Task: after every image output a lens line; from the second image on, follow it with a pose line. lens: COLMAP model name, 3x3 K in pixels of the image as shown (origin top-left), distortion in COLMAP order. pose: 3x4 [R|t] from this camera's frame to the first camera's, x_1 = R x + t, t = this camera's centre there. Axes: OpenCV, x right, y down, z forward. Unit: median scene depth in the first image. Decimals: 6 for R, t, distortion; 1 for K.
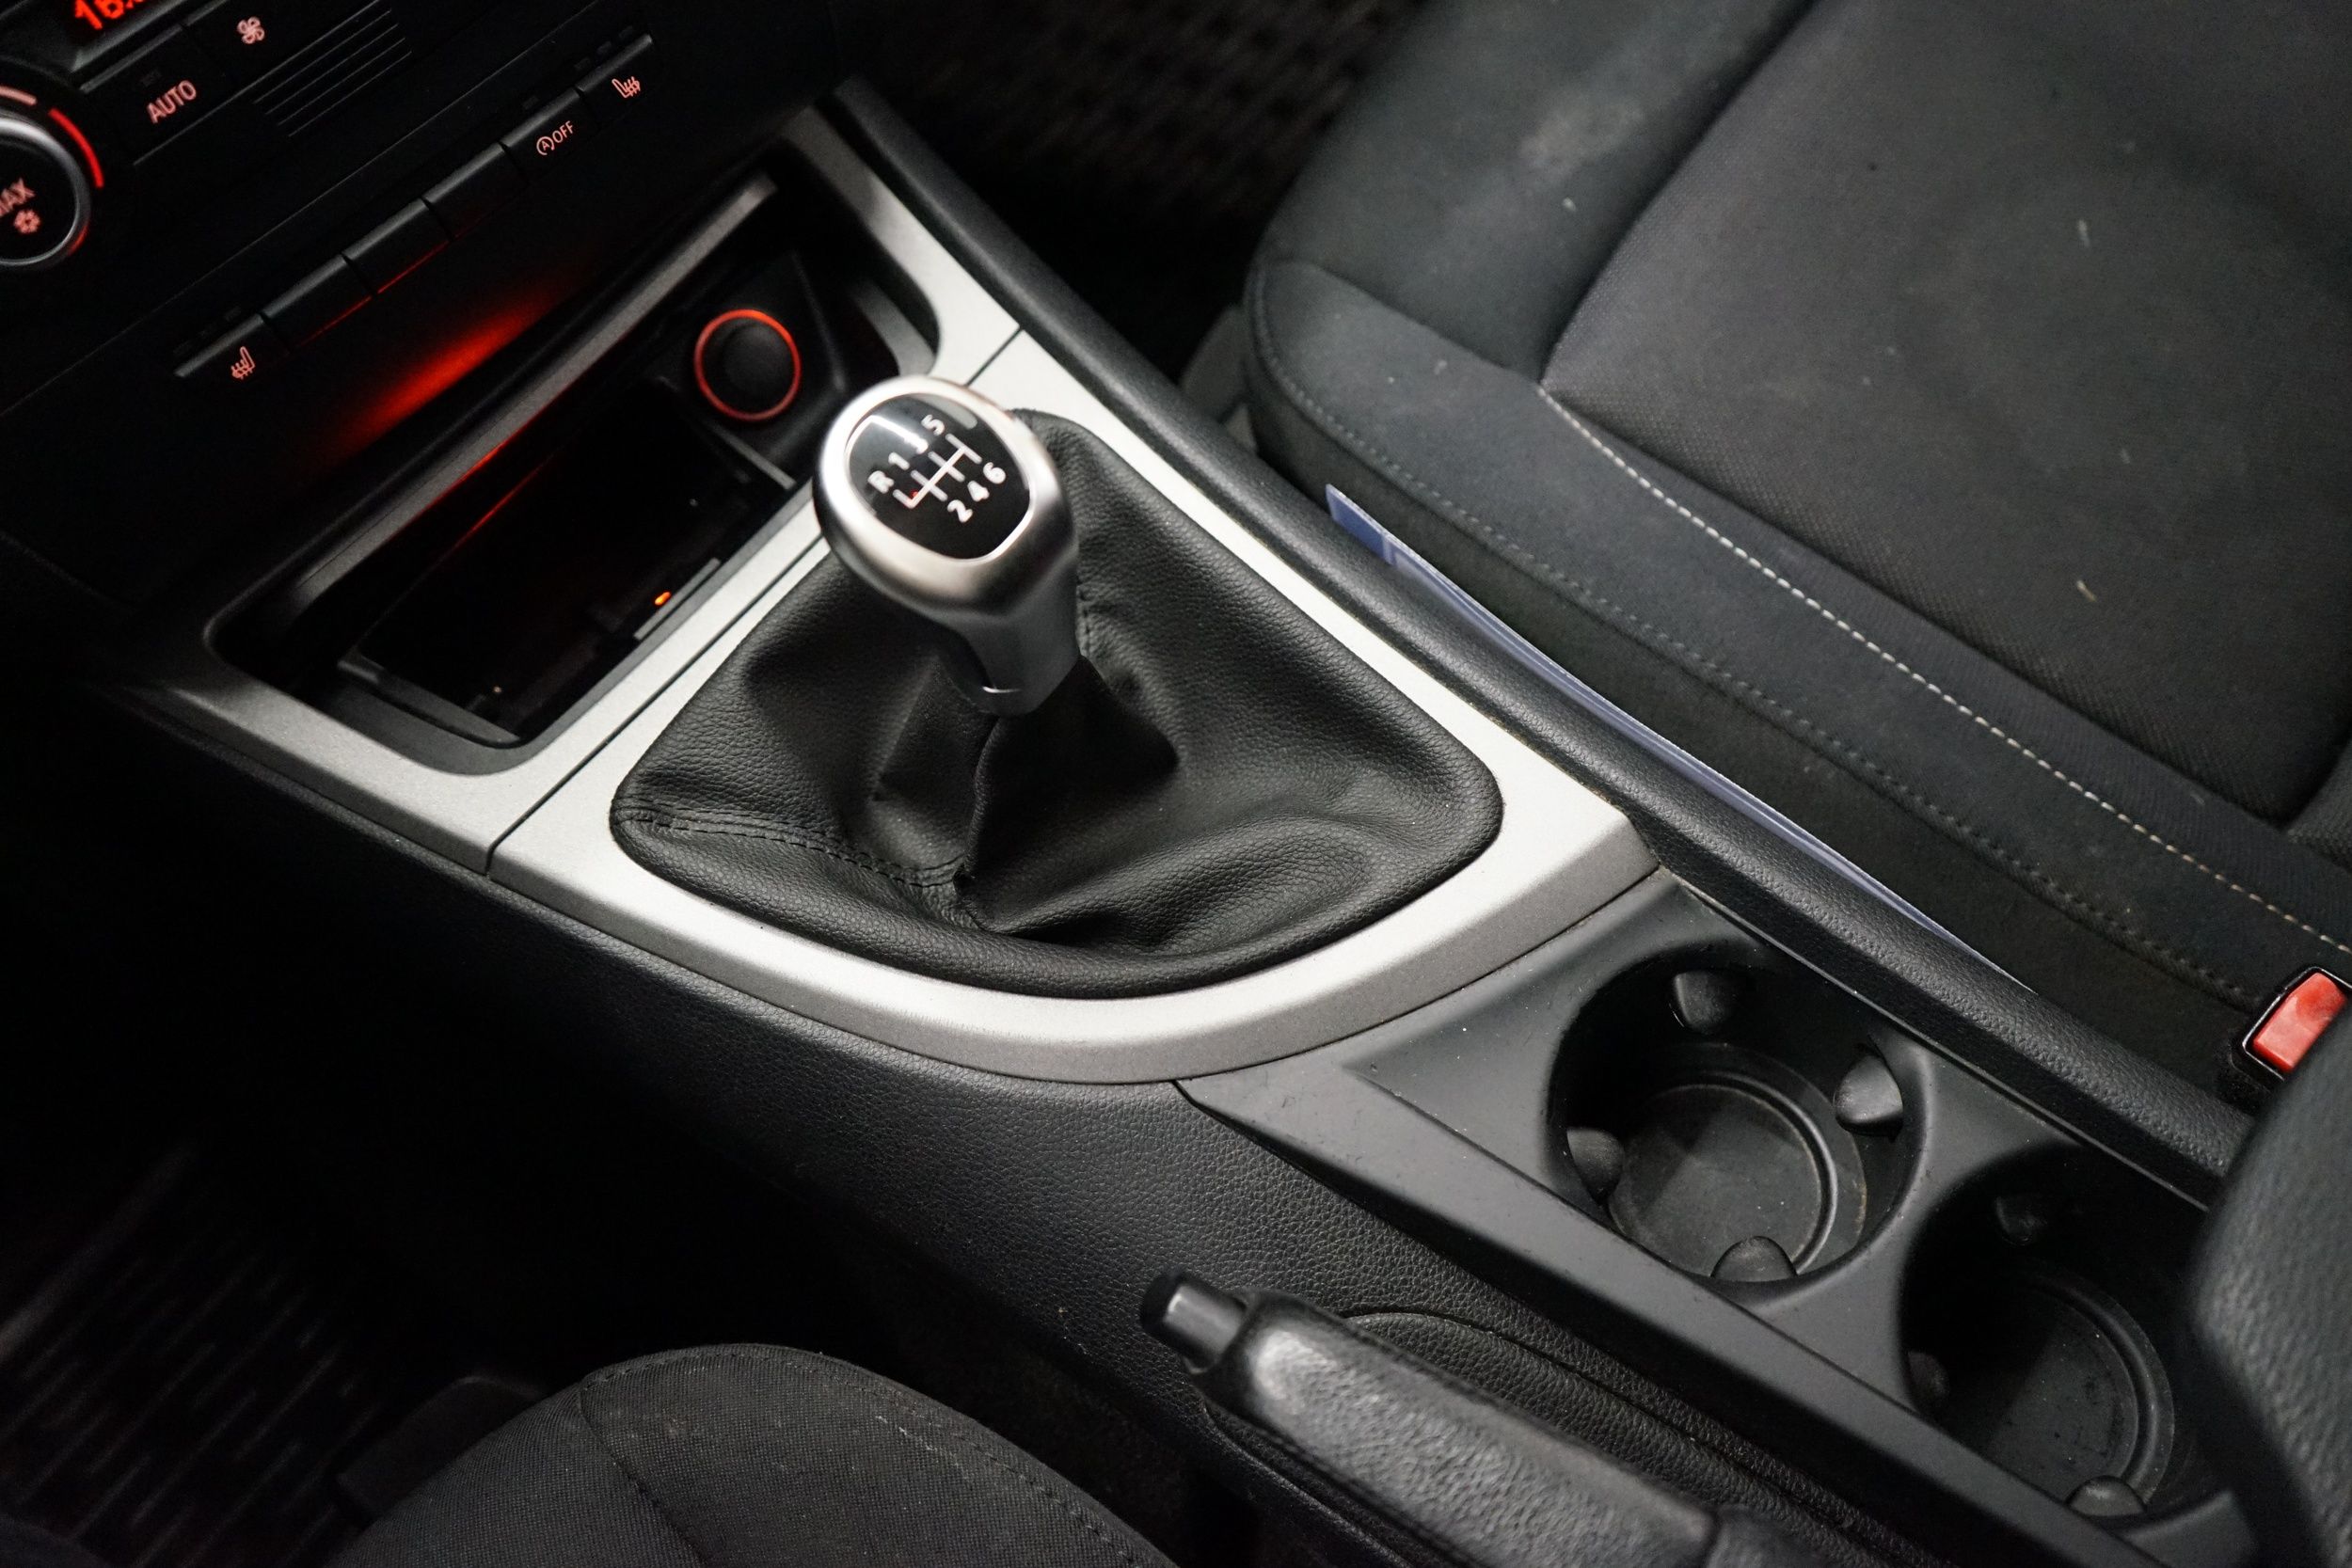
lens RADIAL K [[1912.6, 0, 1174.7], [0, 1912.6, 784.4], [0, 0, 1]] dist [0.001630, 0.000324]
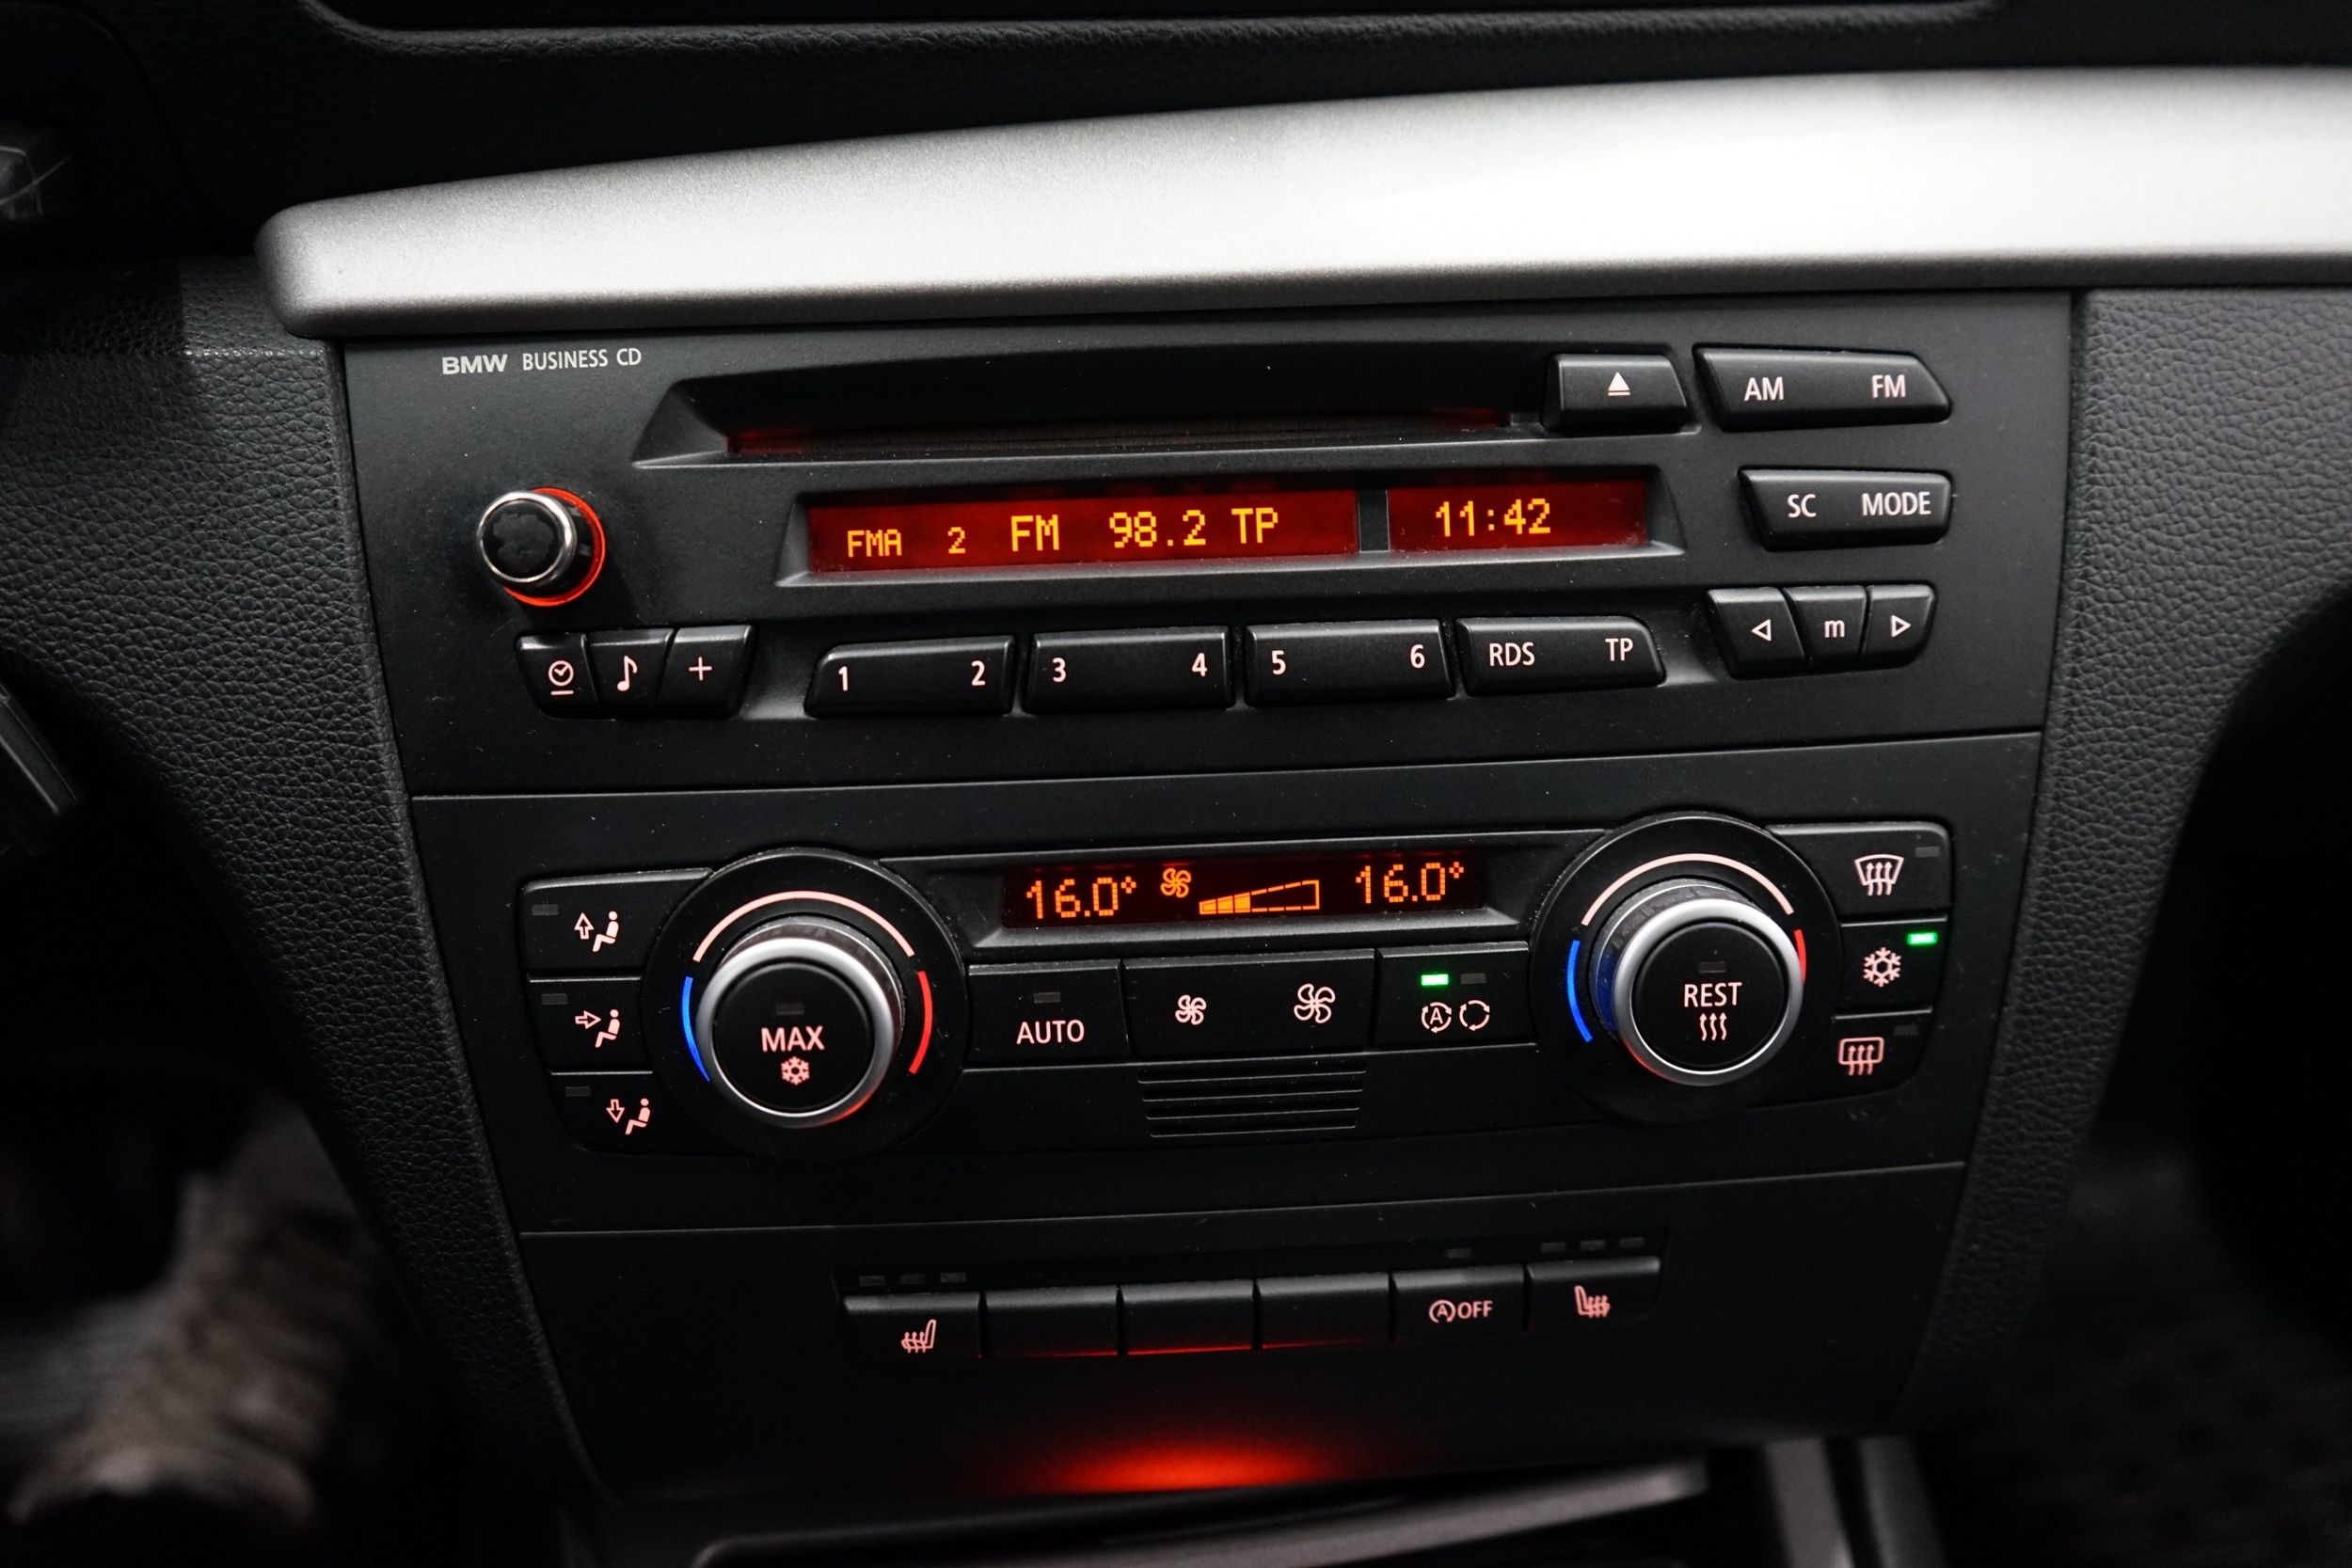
lens RADIAL K [[1912.6, 0, 1176.6], [0, 1912.6, 783.5], [0, 0, 1]] dist [0.001630, 0.000324]
pose [[0.743241, 0.423480, -0.517936, -0.128581], [-0.620230, 0.726378, -0.296125, -0.220524], [0.250814, 0.541332, 0.802529, 0.330520]]
